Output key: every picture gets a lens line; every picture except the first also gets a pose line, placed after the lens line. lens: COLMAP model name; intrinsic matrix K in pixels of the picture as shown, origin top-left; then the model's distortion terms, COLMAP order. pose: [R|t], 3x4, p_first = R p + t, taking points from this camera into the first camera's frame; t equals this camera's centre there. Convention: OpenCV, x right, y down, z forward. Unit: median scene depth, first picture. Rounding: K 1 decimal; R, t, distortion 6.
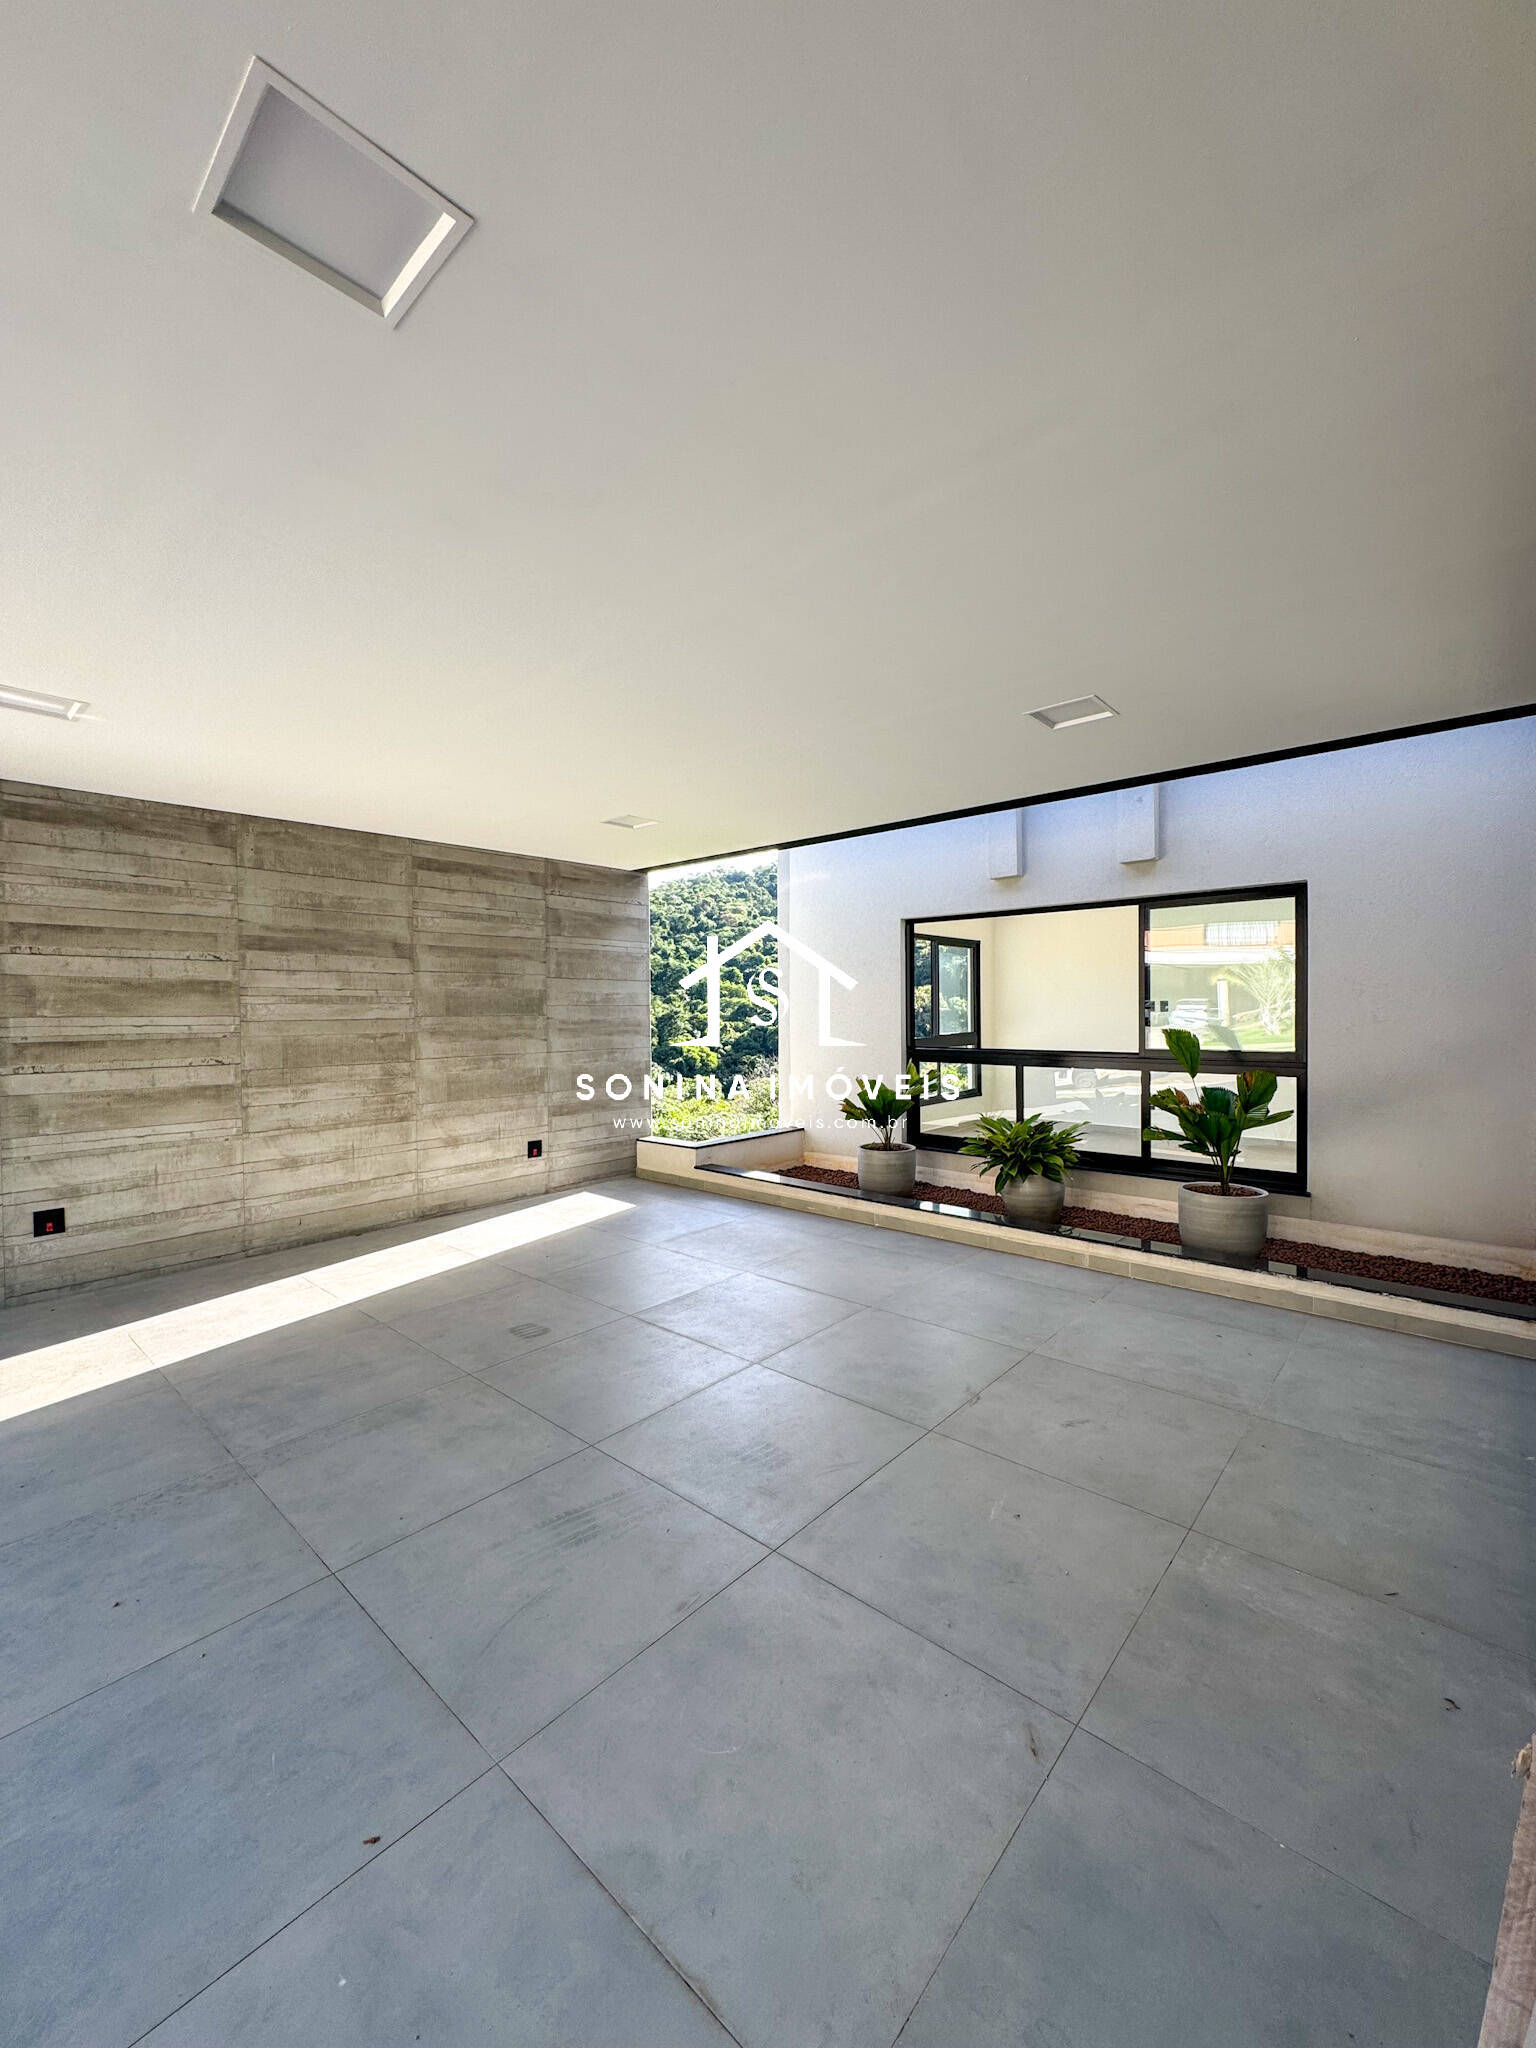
lens RADIAL K [[816.4, 0, 768.0], [0, 816.4, 1024.0], [0, 0, 1]] dist [0.002840, 0.000415]
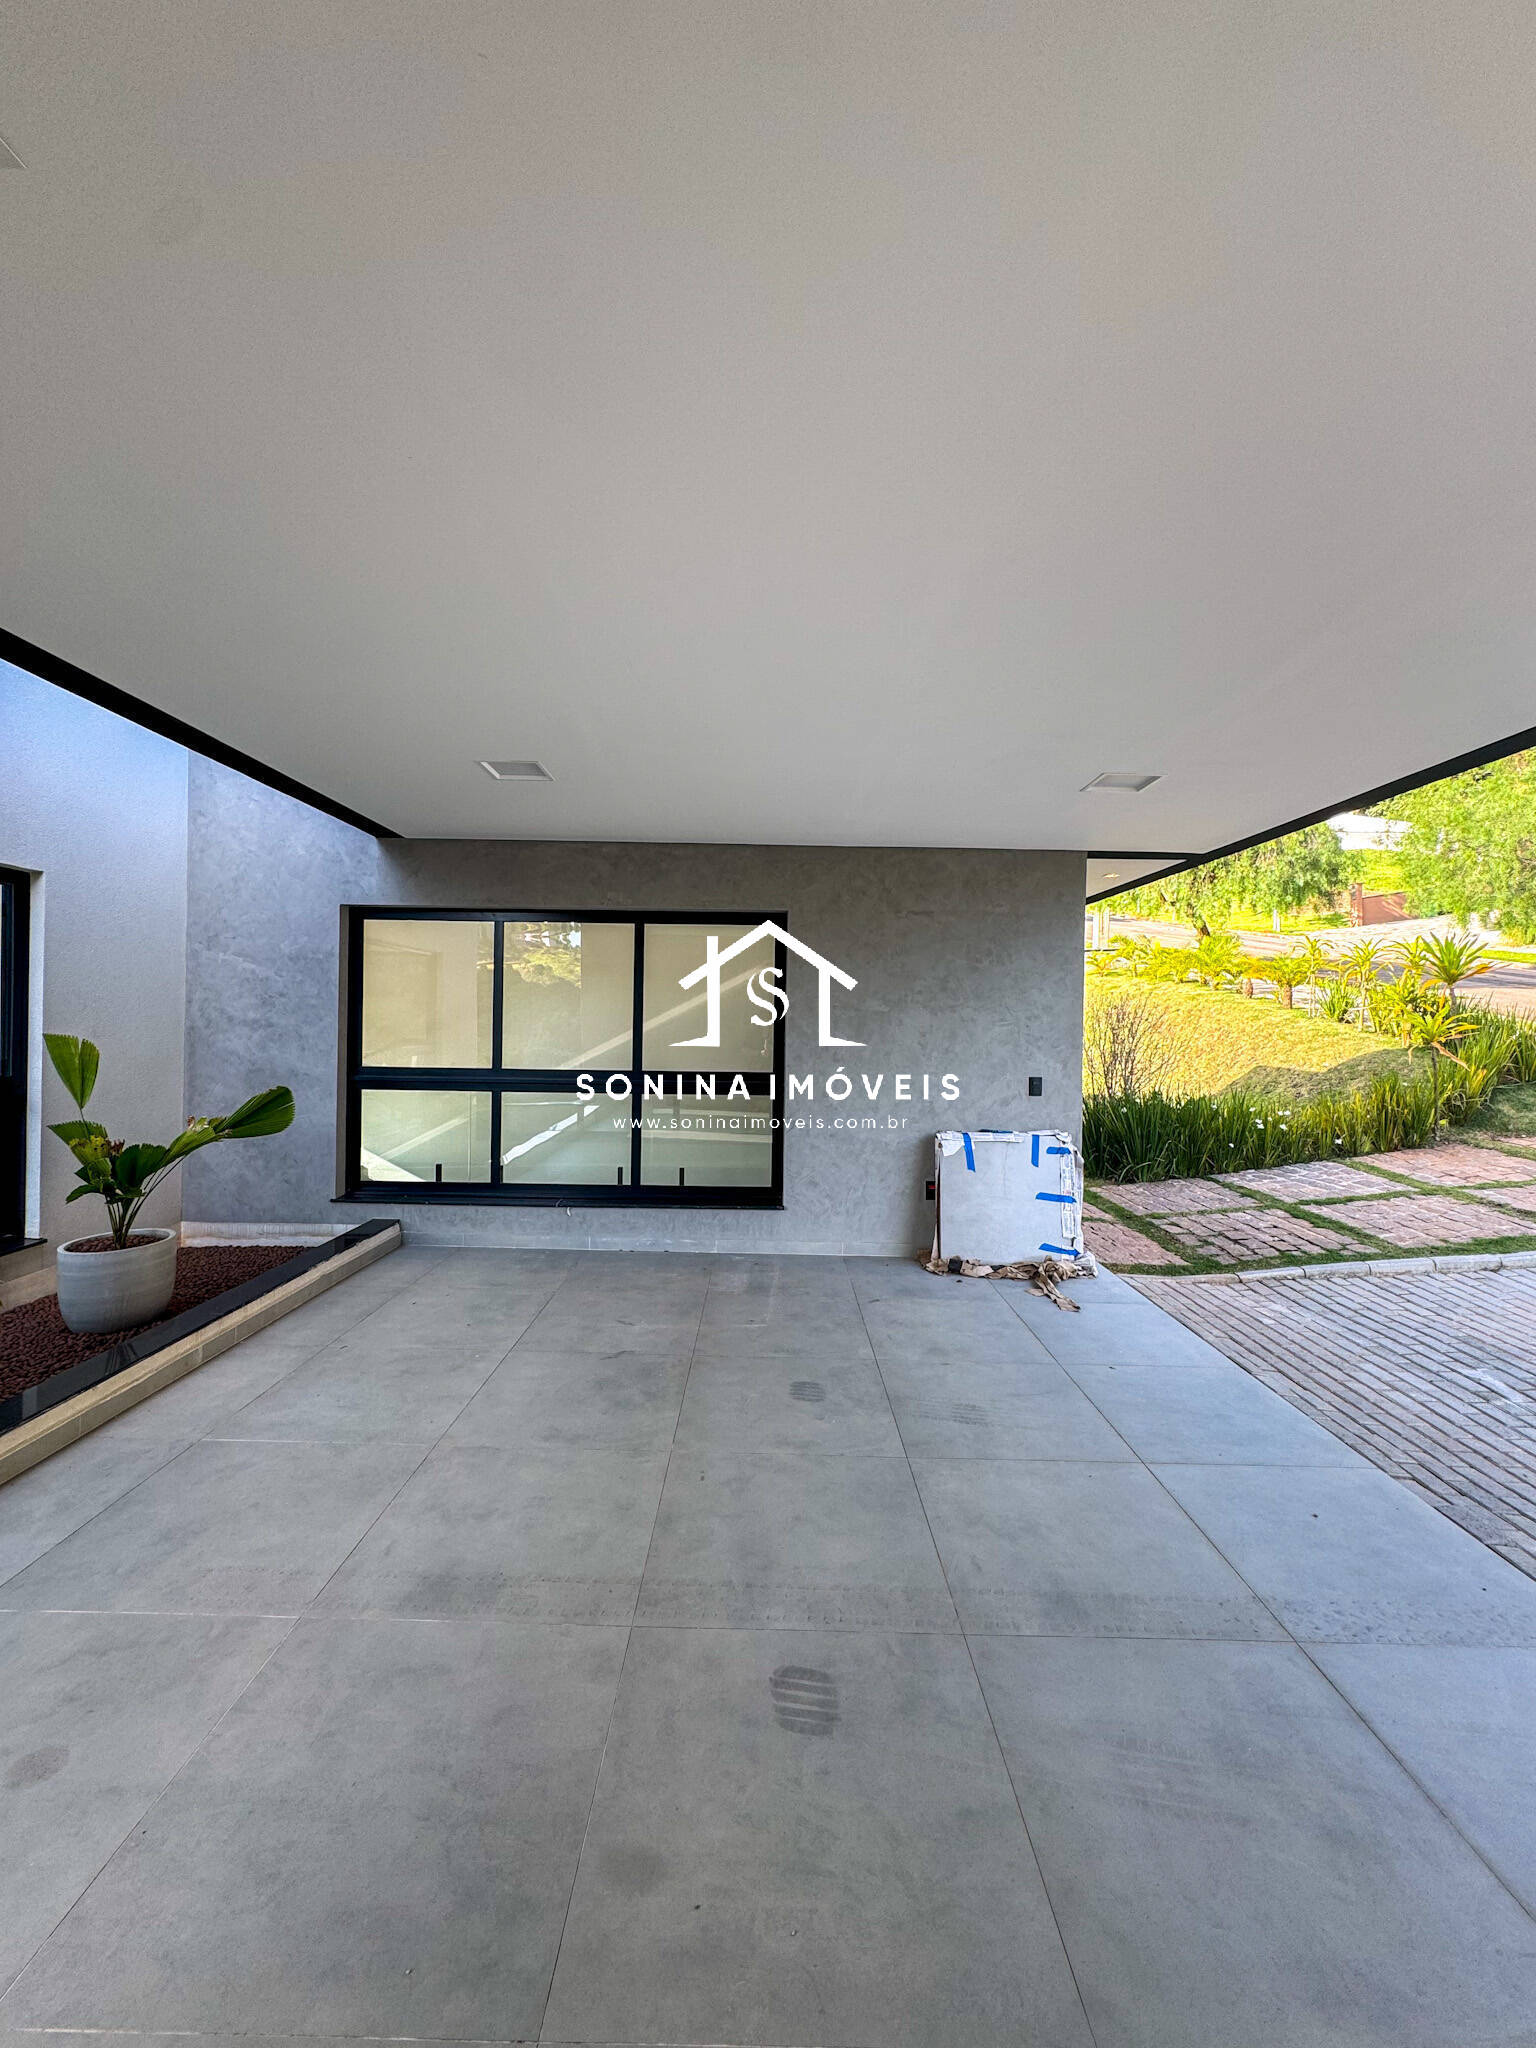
lens RADIAL K [[816.4, 0, 768.0], [0, 816.4, 1024.0], [0, 0, 1]] dist [0.002840, 0.000415]
pose [[-0.666240, -0.002110, 0.745734, -0.726975], [0.003308, 0.999978, 0.005785, -0.030441], [-0.745730, 0.006322, -0.666218, 1.522800]]
